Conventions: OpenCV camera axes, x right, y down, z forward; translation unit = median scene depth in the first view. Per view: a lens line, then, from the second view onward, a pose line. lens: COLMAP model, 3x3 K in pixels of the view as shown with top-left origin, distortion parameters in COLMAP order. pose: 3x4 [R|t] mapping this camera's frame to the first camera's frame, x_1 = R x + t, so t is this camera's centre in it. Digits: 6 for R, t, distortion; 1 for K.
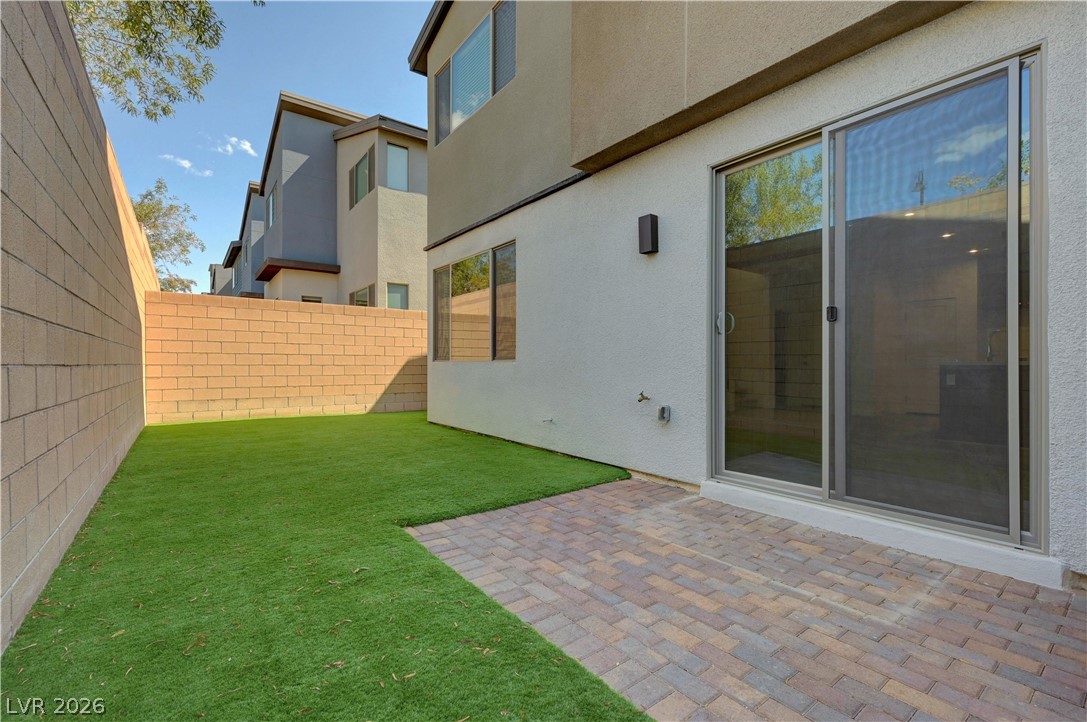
lens RADIAL K [[486.8, 0, 546.3], [0, 486.8, 365.1], [0, 0, 1]] dist [0.000422, -0.000034]
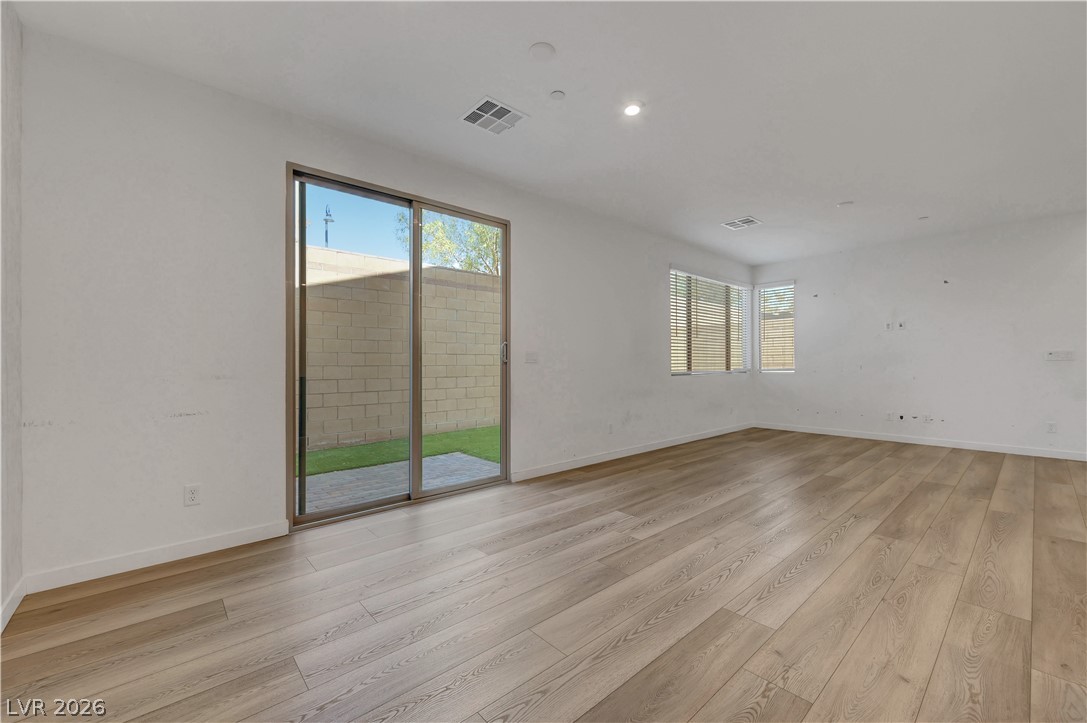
lens RADIAL K [[436.4, 0, 543.5], [0, 436.4, 361.5], [0, 0, 1]] dist [-0.000069, -0.000028]
pose [[0.080244, 0.000021, -0.996775, 1.534960], [-0.001955, 0.999998, -0.000137, -0.076890], [0.996773, 0.001960, 0.080244, 1.064628]]
